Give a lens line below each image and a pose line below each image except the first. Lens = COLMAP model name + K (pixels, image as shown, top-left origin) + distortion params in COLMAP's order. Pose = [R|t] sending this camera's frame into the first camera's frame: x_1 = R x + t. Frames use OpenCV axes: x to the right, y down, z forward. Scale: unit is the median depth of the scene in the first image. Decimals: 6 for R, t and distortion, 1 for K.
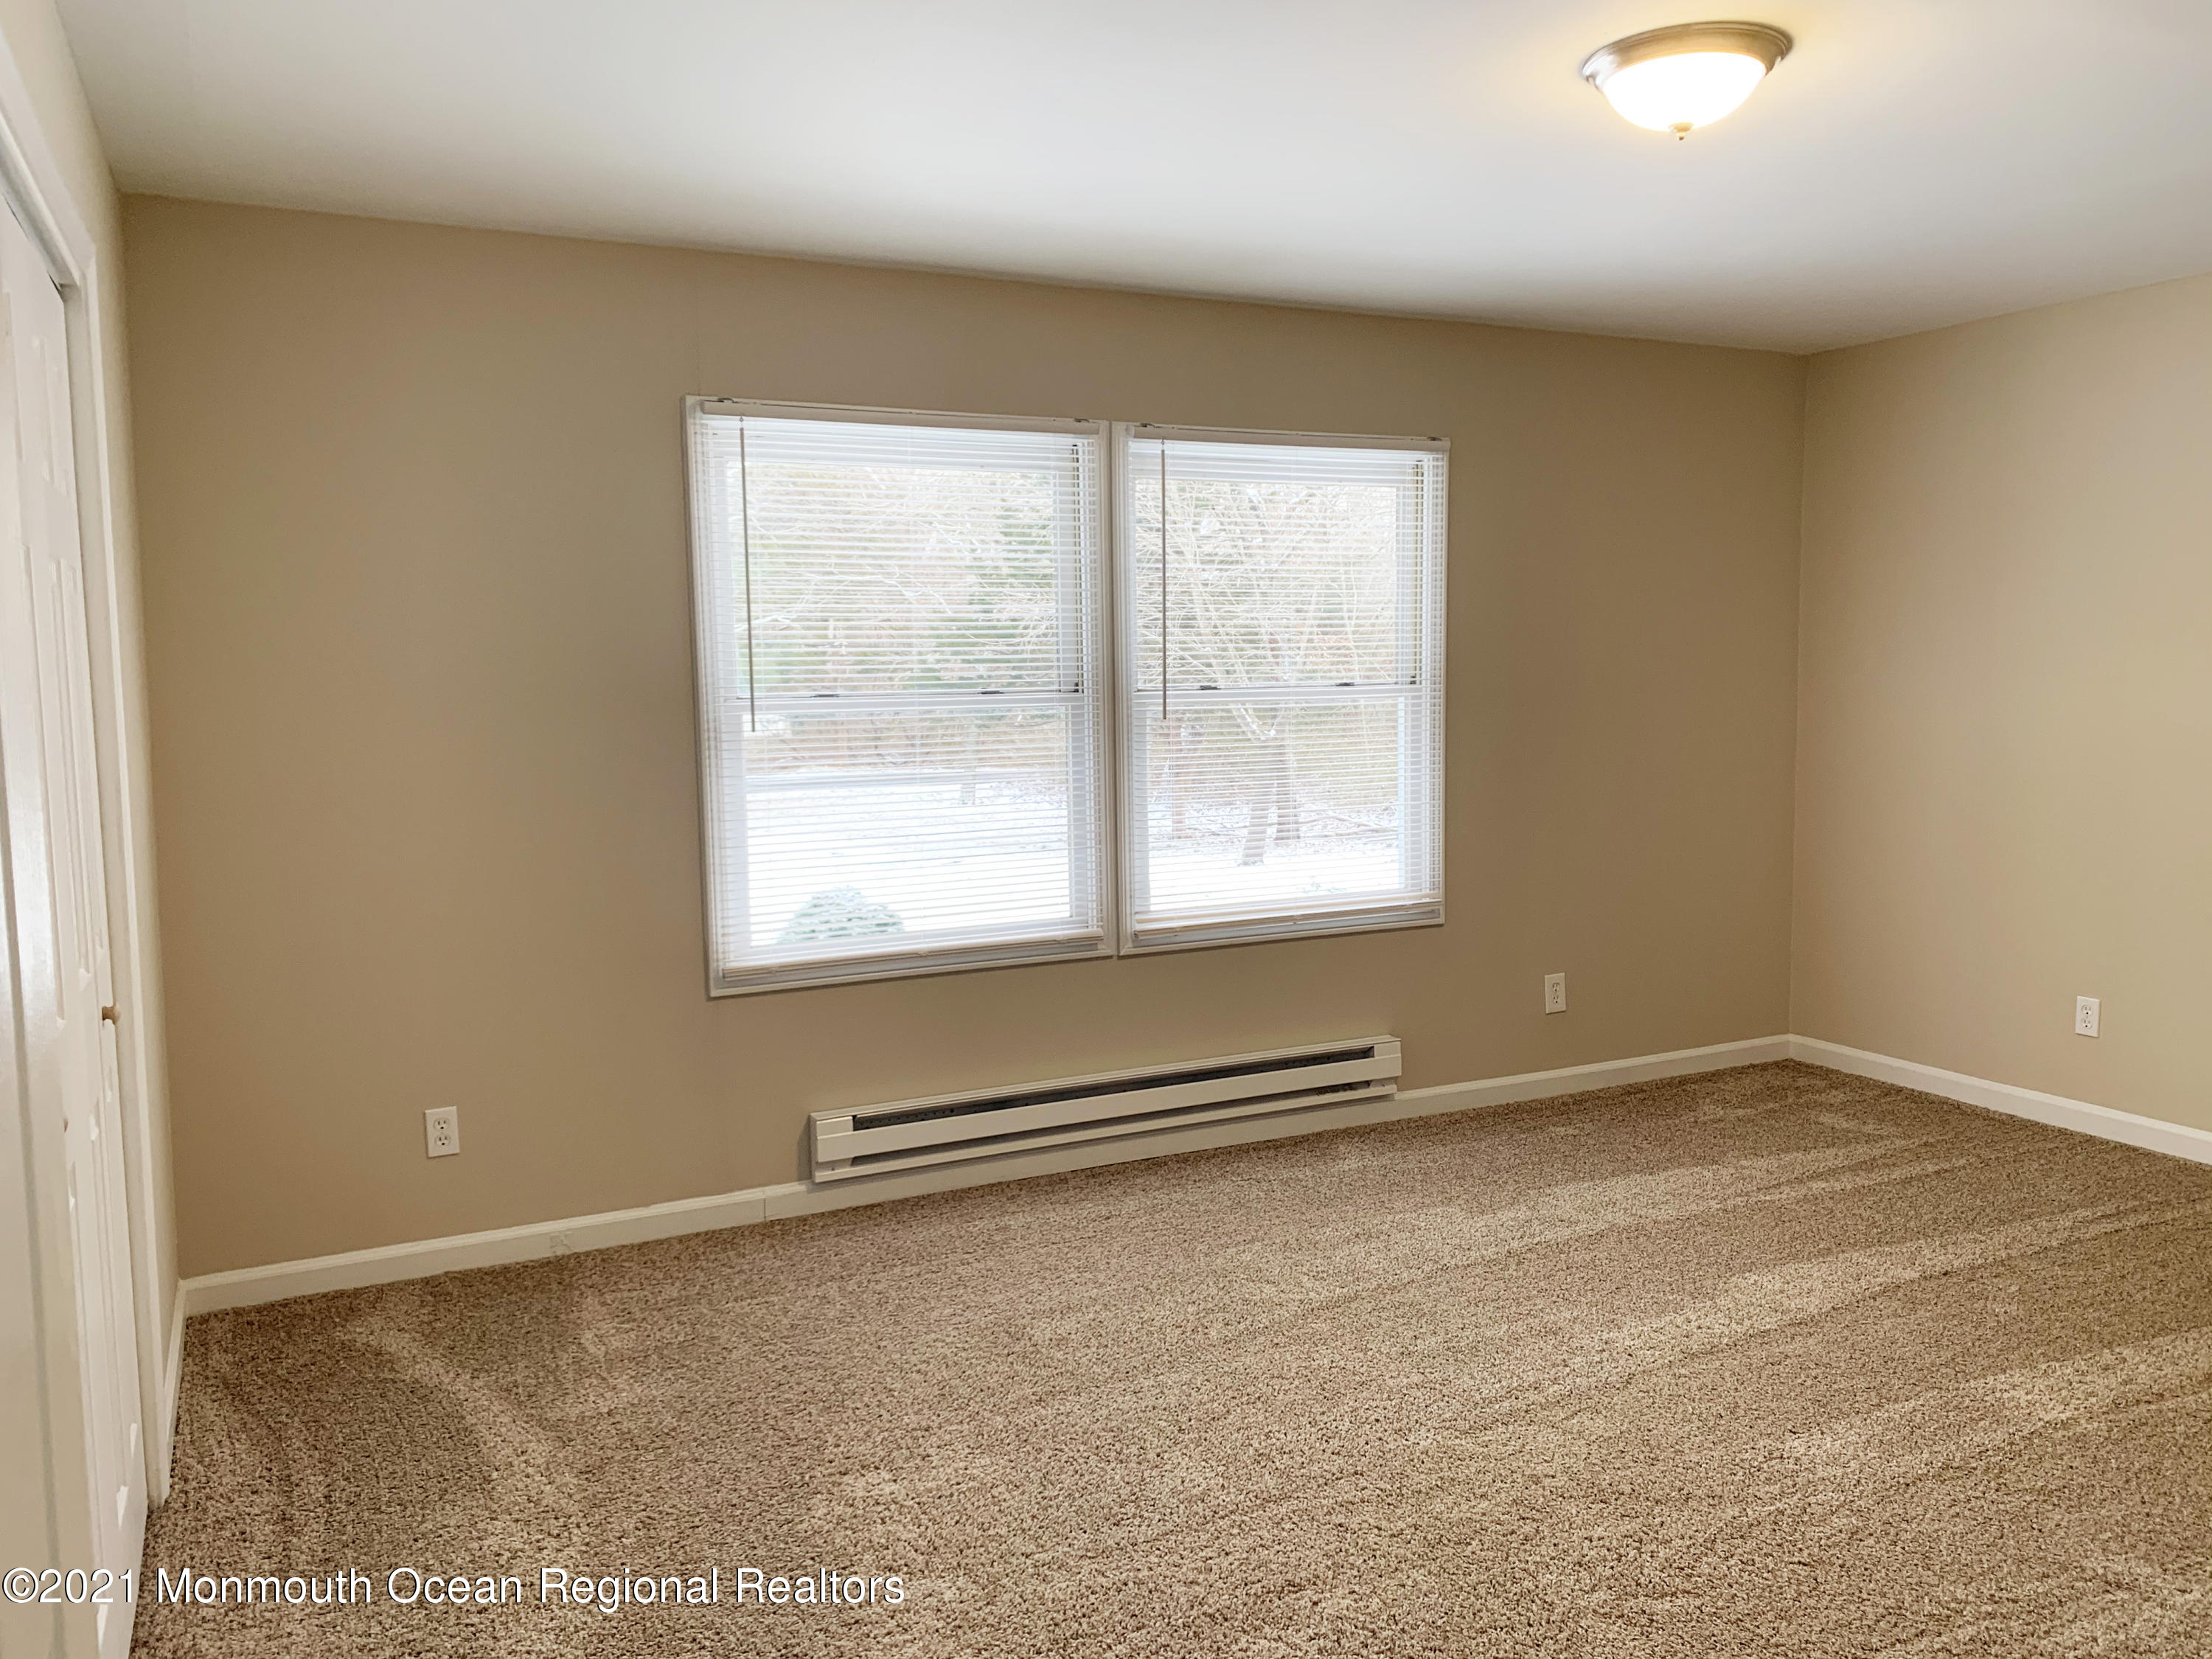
lens RADIAL K [[1701.6, 0, 1100.2], [0, 1701.6, 813.8], [0, 0, 1]] dist [0.038344, -0.038245]
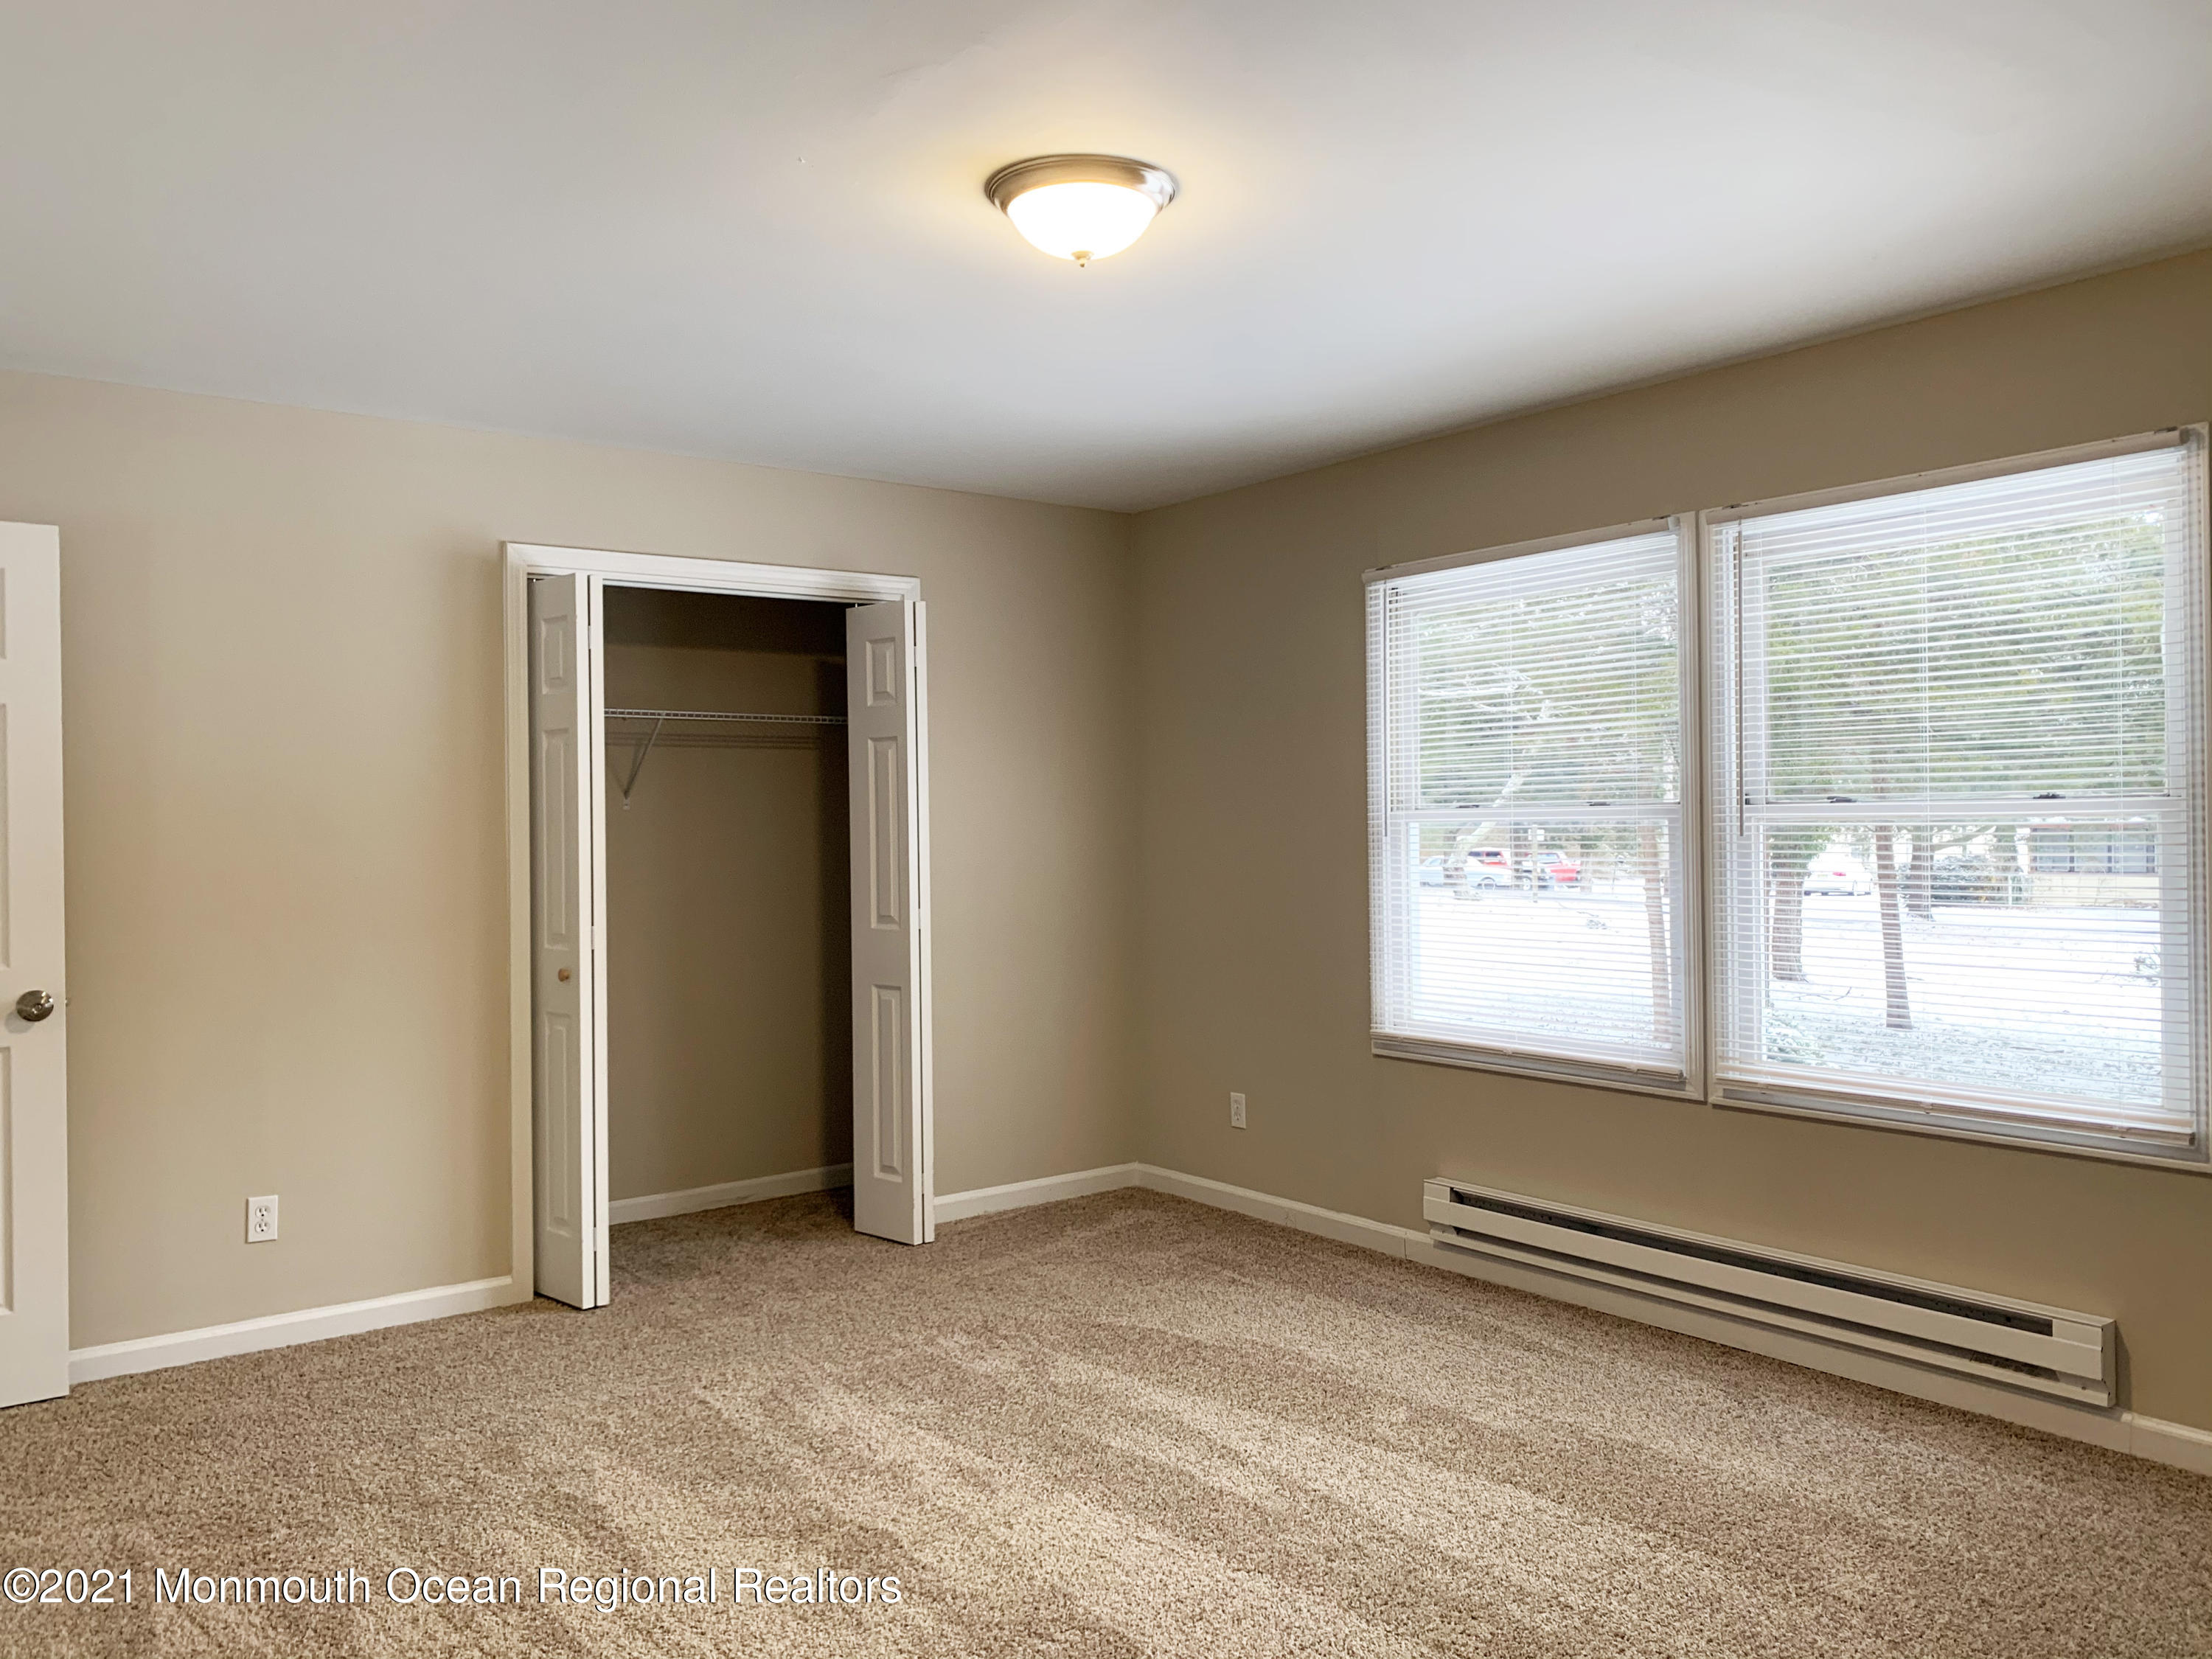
lens RADIAL K [[1701.6, 0, 1104.2], [0, 1701.6, 832.6], [0, 0, 1]] dist [0.038344, -0.038245]
pose [[0.177584, 0.014109, -0.984004, 0.837136], [-0.079866, 0.996806, -0.000121, -0.031930], [0.980859, 0.078610, 0.178144, 0.525720]]
